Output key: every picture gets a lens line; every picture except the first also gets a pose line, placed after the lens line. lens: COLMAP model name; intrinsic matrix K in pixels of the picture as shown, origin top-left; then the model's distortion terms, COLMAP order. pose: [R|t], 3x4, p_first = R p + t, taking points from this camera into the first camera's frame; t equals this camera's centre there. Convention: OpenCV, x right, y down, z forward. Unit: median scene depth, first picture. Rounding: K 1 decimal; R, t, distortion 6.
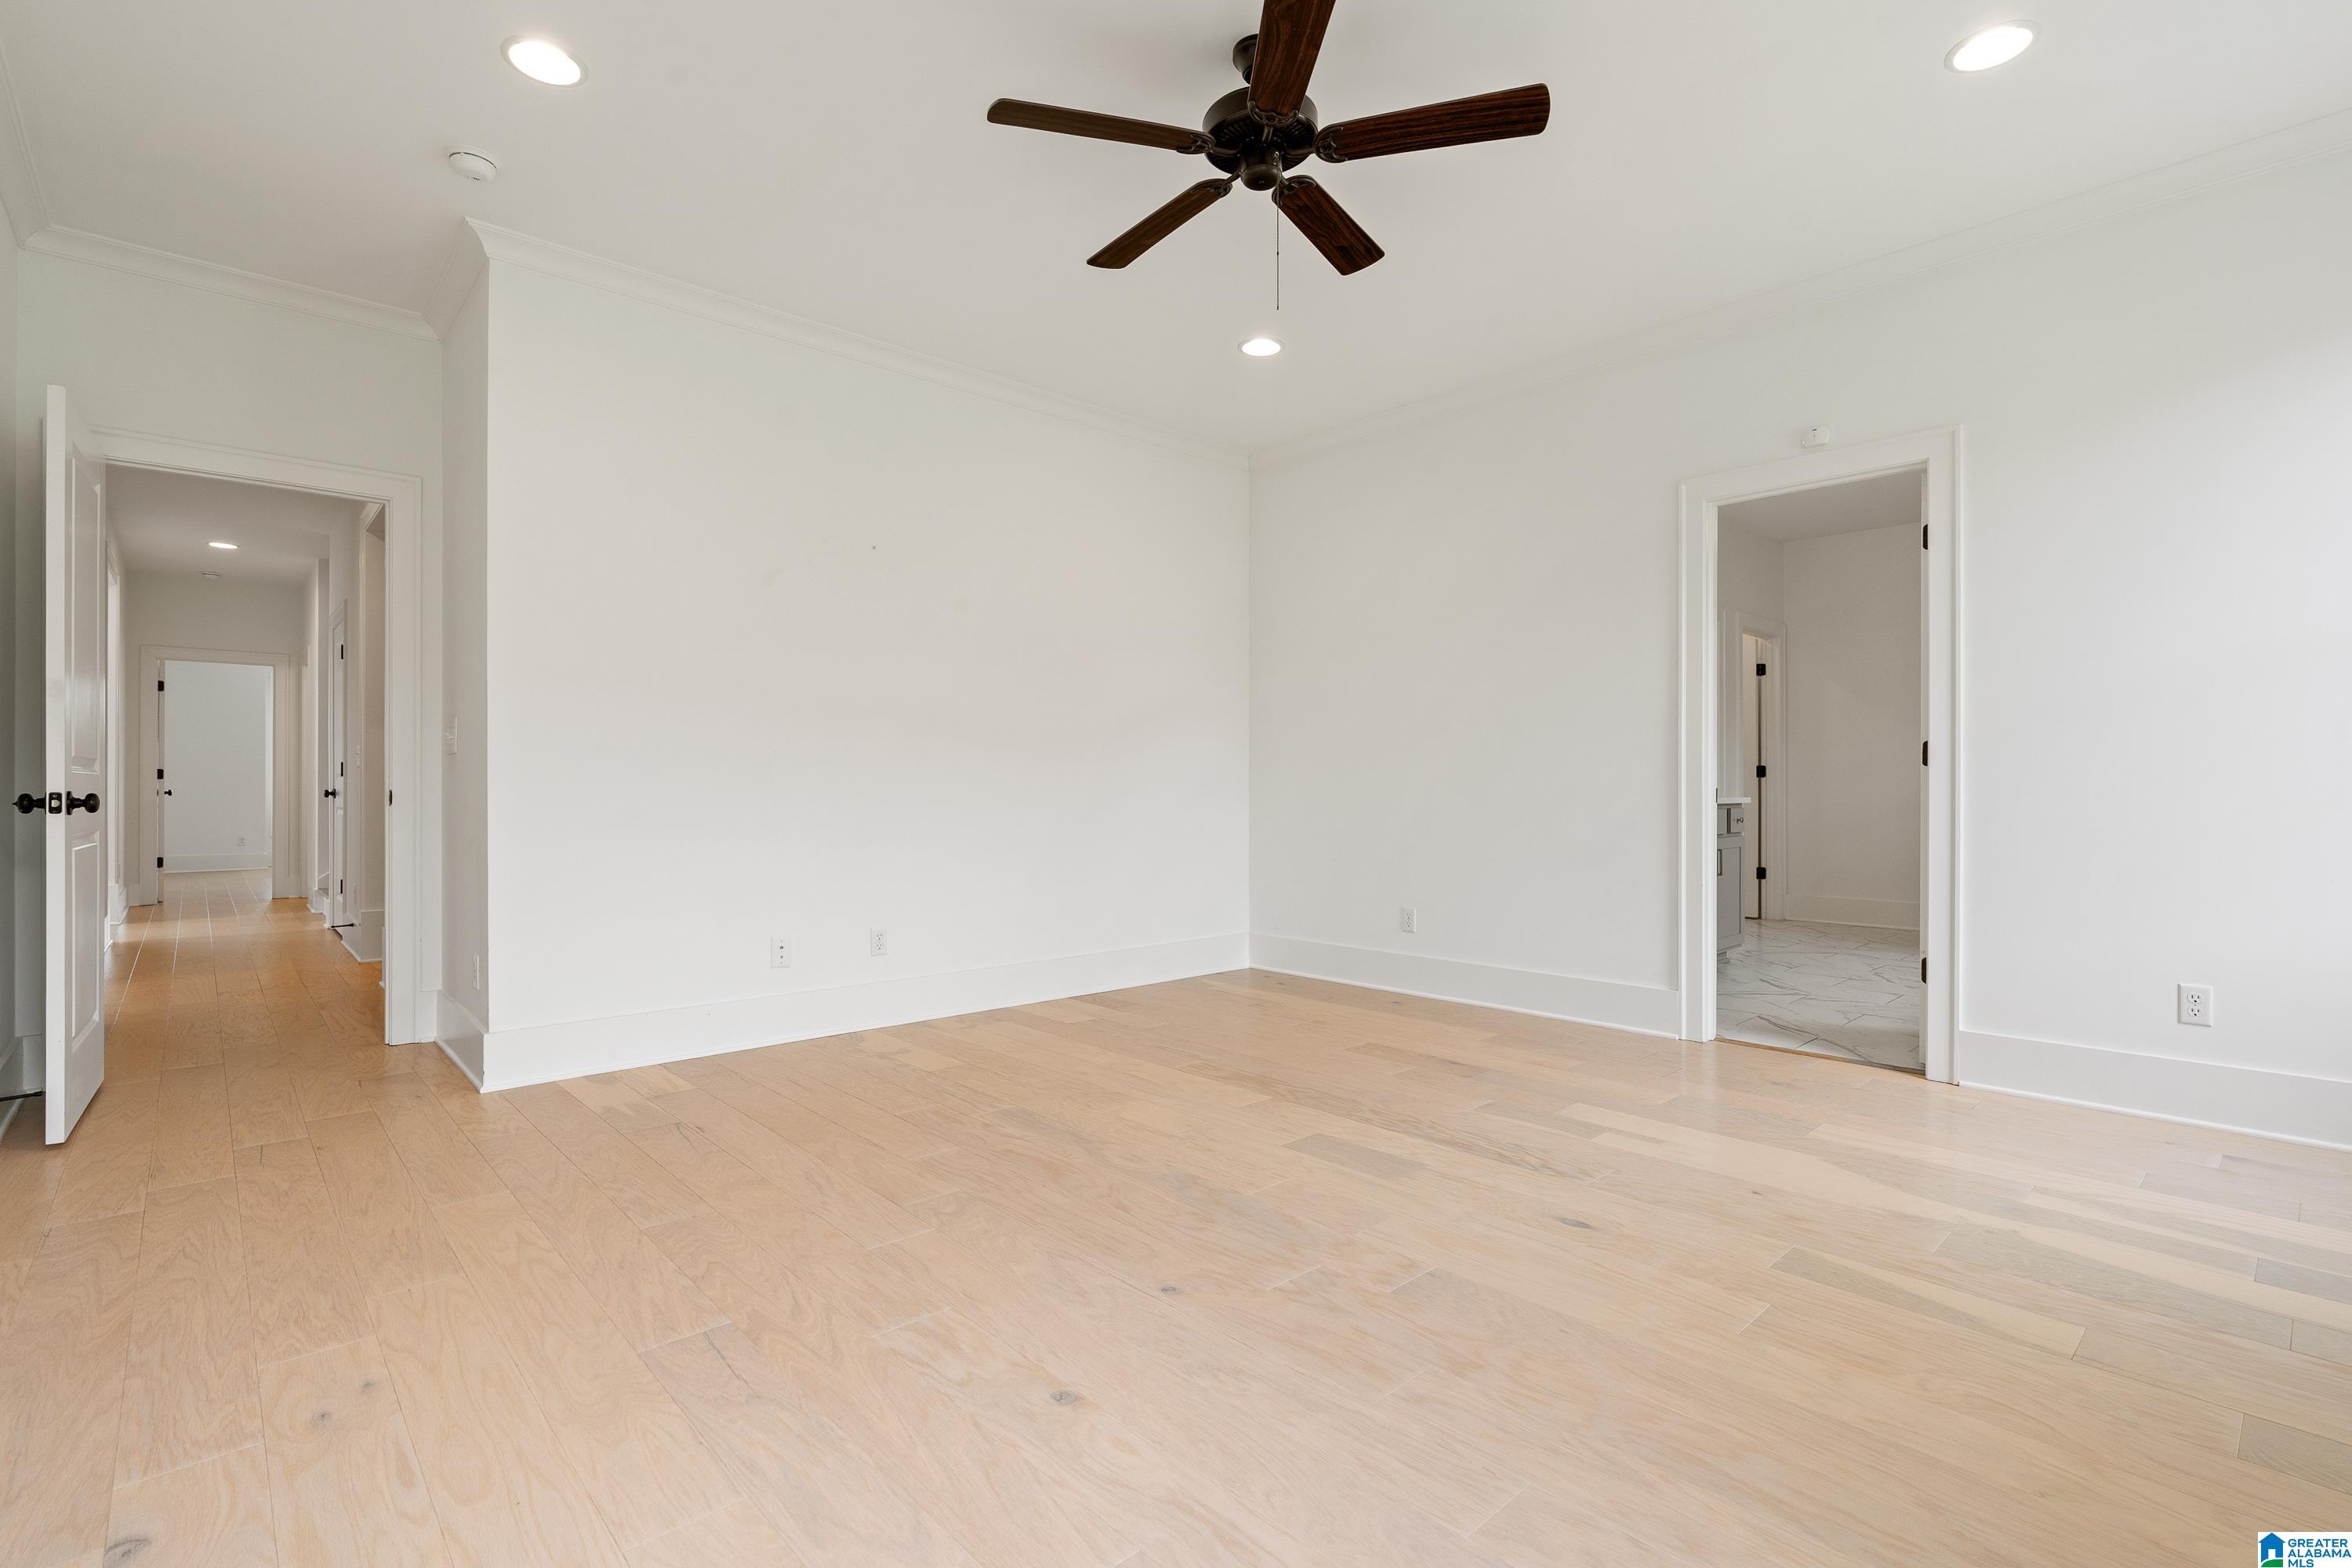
lens RADIAL K [[1058.6, 0, 1164.4], [0, 1058.6, 790.5], [0, 0, 1]] dist [0.000809, 0.000007]
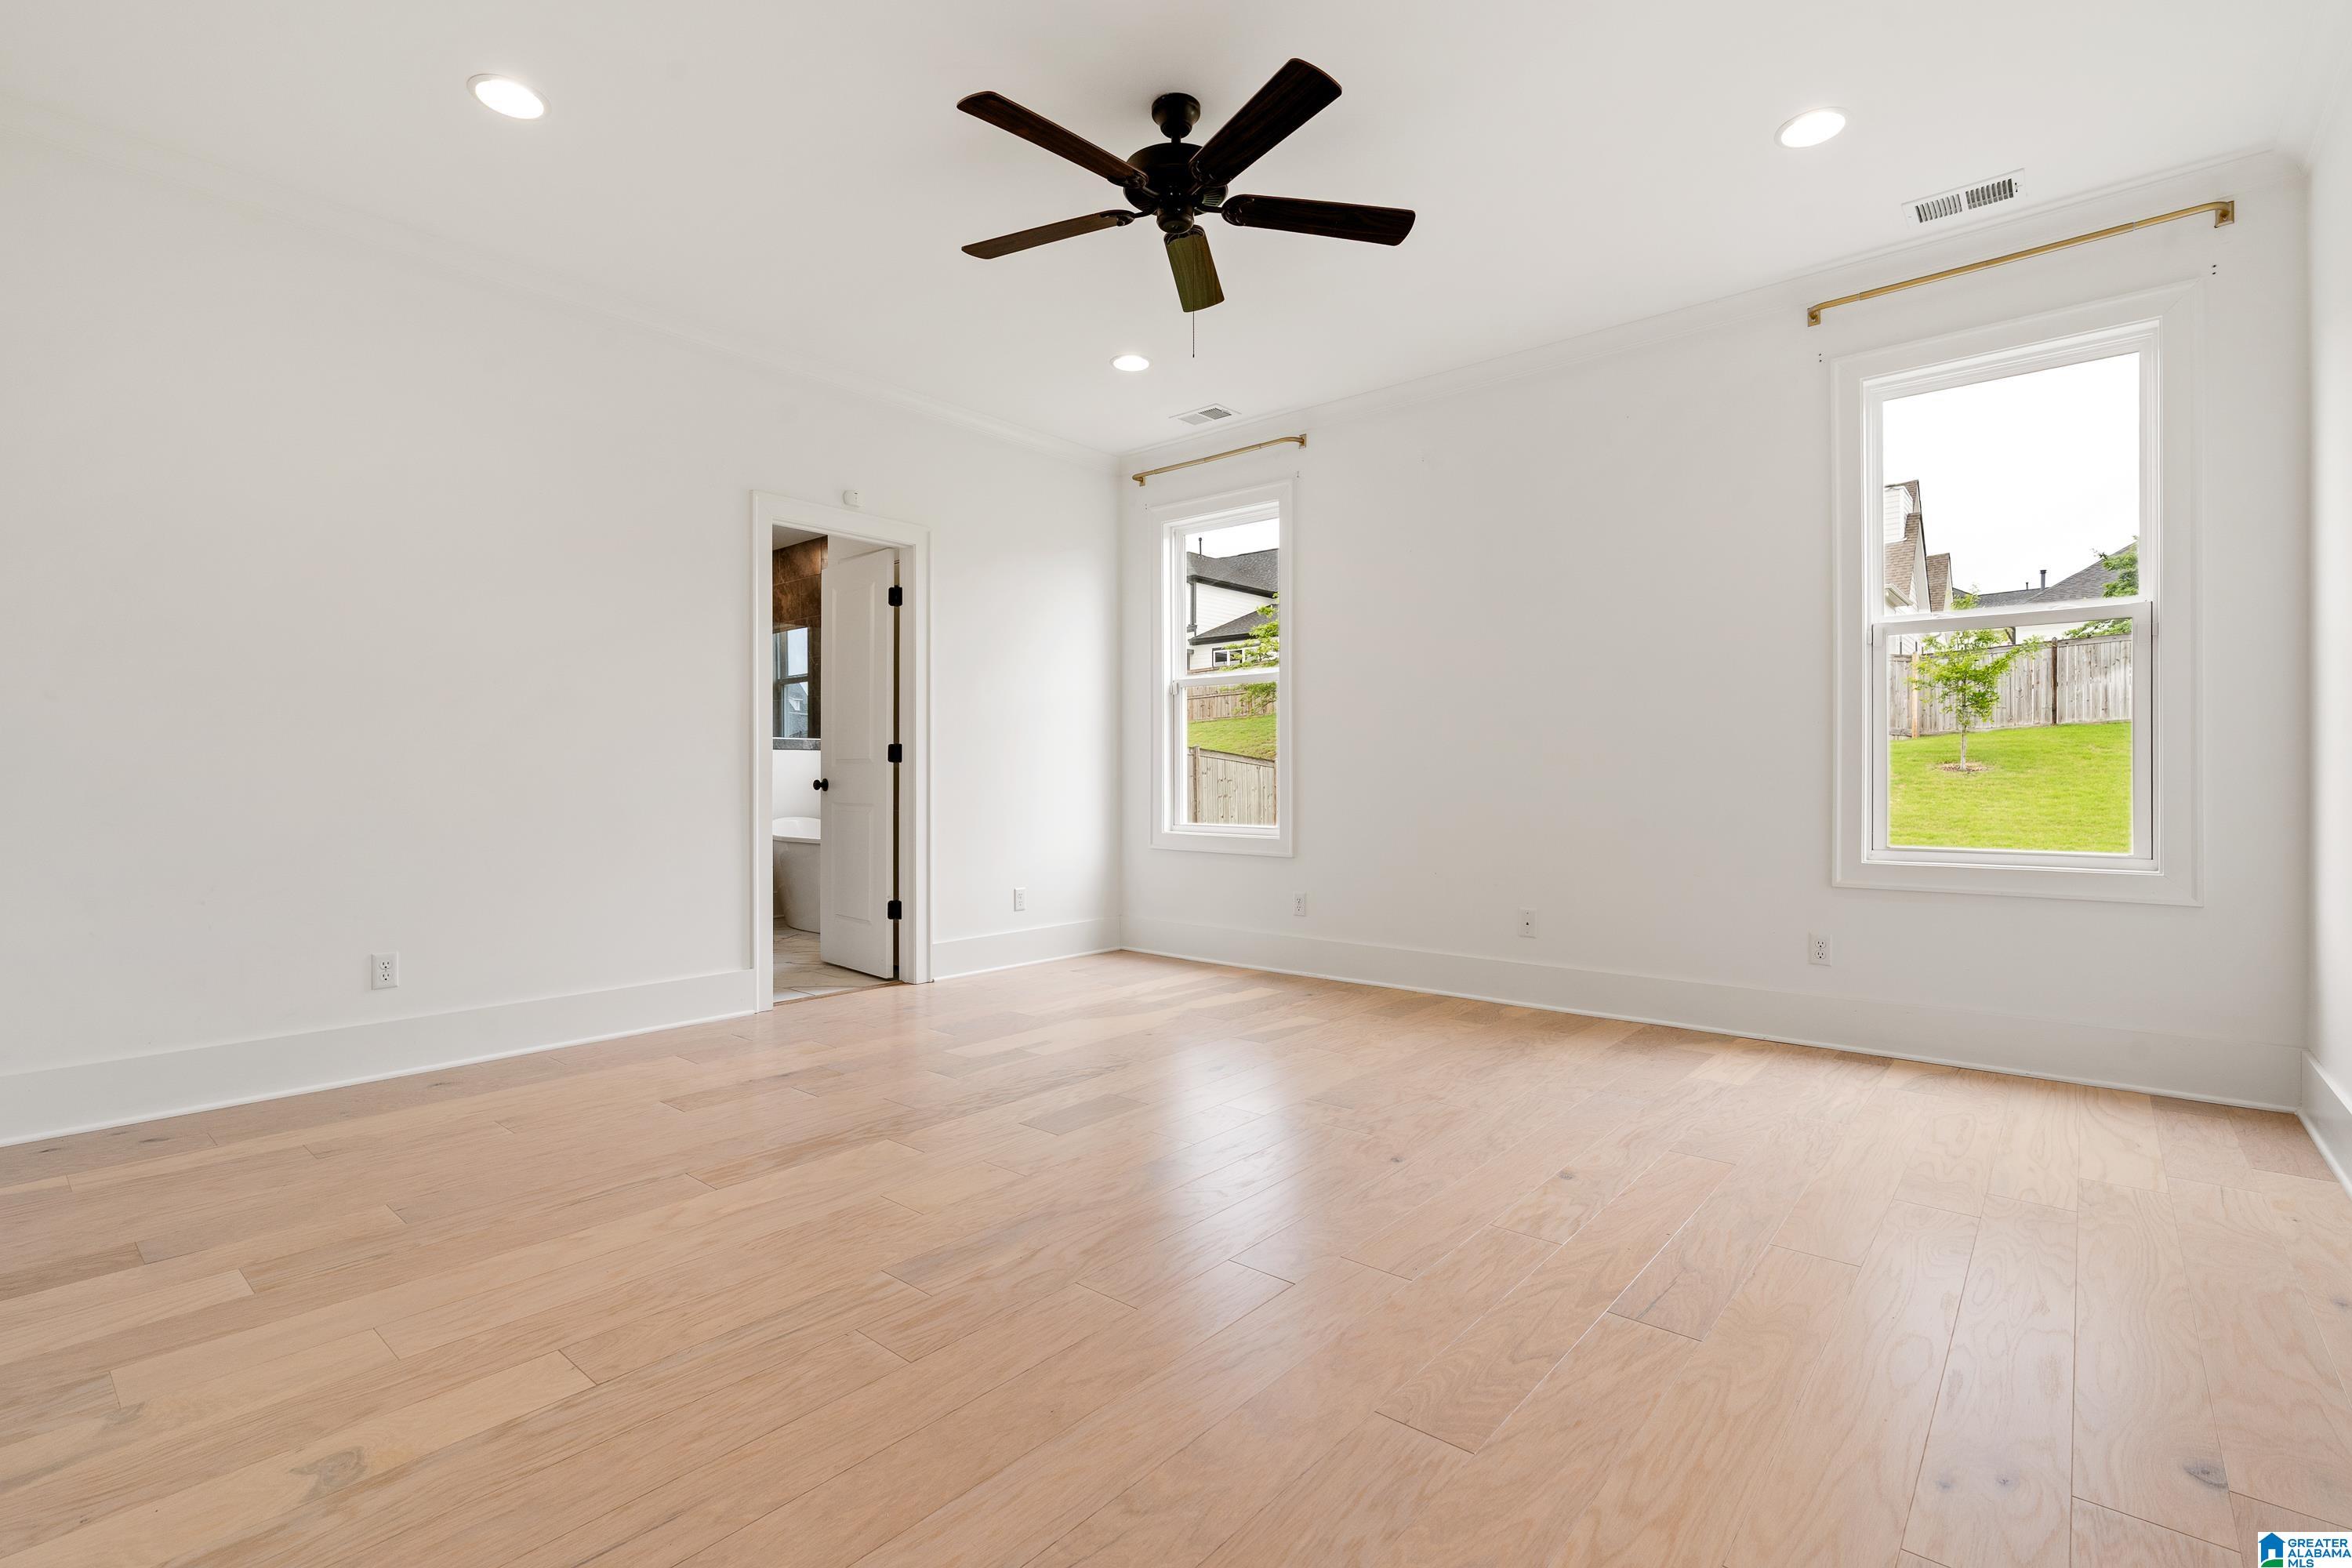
lens RADIAL K [[1058.6, 0, 1164.4], [0, 1058.6, 790.5], [0, 0, 1]] dist [0.000809, 0.000007]
pose [[-0.113928, -0.006164, 0.993470, -0.886733], [-0.000126, 0.999981, 0.006190, 0.001869], [-0.993489, 0.000580, -0.113926, 1.002325]]
